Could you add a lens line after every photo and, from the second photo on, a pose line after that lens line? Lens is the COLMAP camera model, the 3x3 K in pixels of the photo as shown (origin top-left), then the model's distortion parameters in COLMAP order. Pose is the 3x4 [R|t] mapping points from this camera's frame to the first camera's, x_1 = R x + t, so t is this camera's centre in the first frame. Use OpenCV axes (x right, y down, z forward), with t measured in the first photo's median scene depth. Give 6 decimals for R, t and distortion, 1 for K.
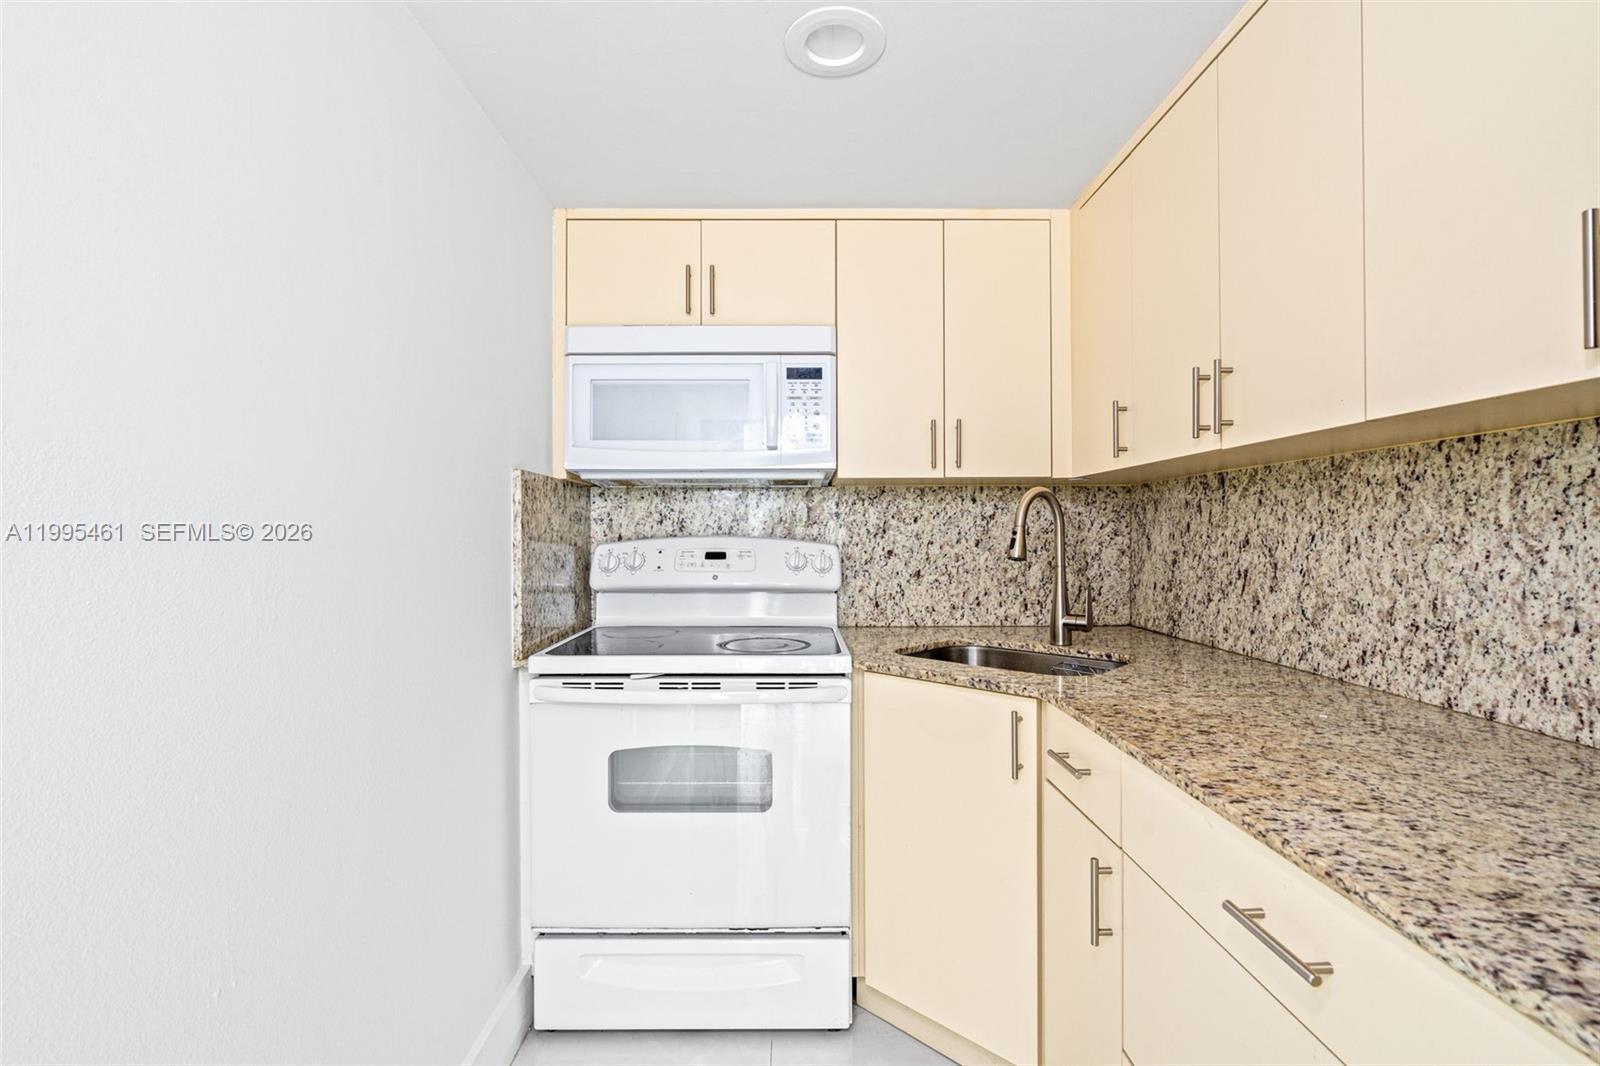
lens RADIAL K [[718.0, 0, 800.0], [0, 718.0, 533.0], [0, 0, 1]] dist [-0.002623, 0.000138]
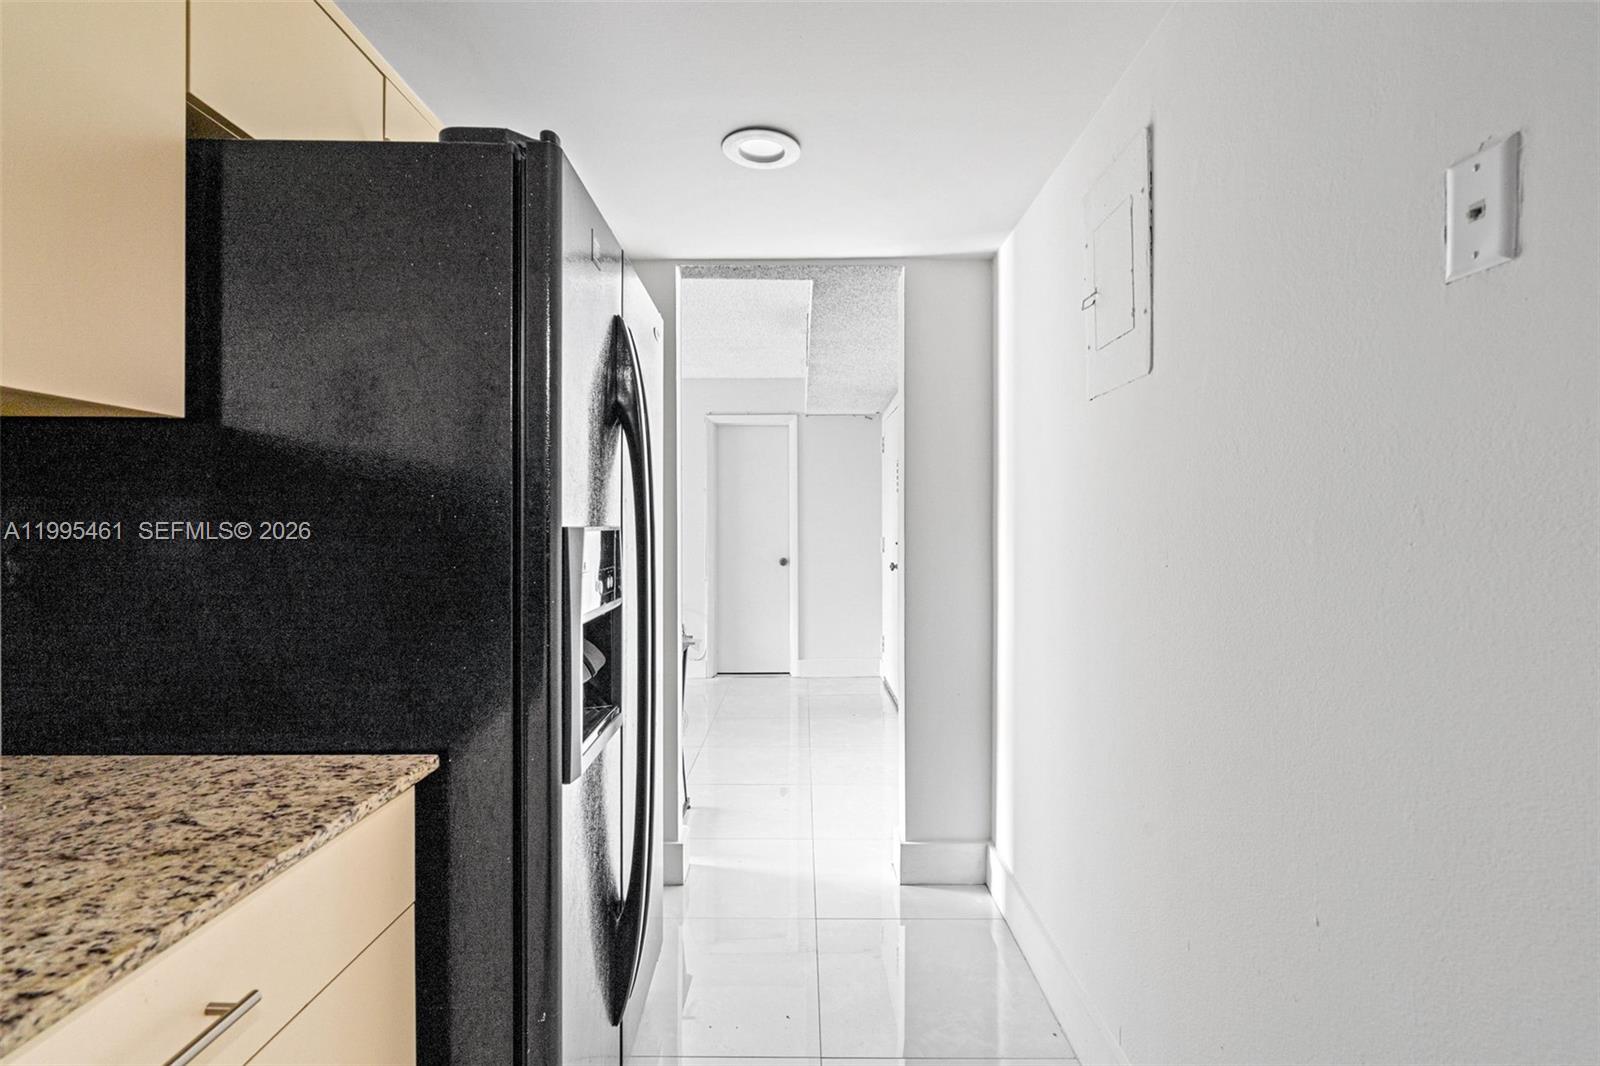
lens RADIAL K [[718.0, 0, 800.0], [0, 718.0, 533.0], [0, 0, 1]] dist [-0.002623, 0.000138]
pose [[-0.999924, 0.008768, 0.008675, -0.028200], [0.008795, 0.999956, 0.003110, -0.000476], [-0.008647, 0.003186, -0.999958, 1.653800]]
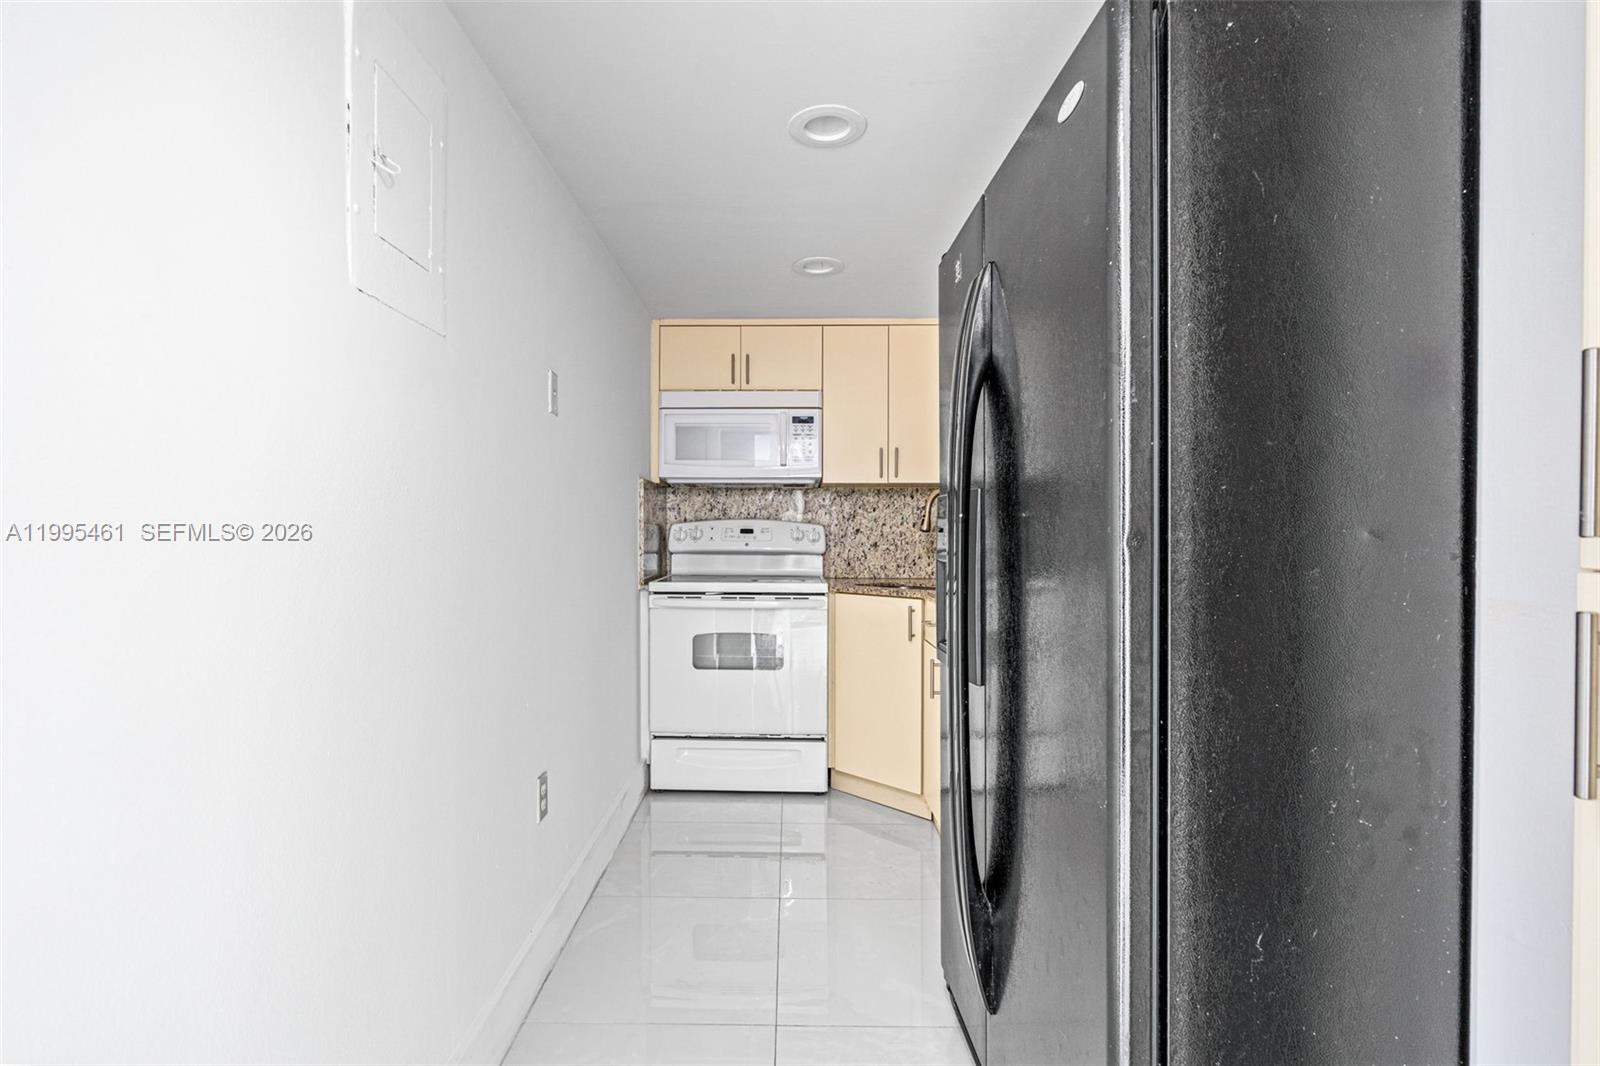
lens RADIAL K [[718.0, 0, 800.0], [0, 718.0, 533.0], [0, 0, 1]] dist [-0.002623, 0.000138]
pose [[0.999987, 0.005072, -0.001067, 0.002485], [-0.005069, 0.999983, 0.002742, 0.033345], [0.001080, -0.002736, 0.999996, -0.643736]]
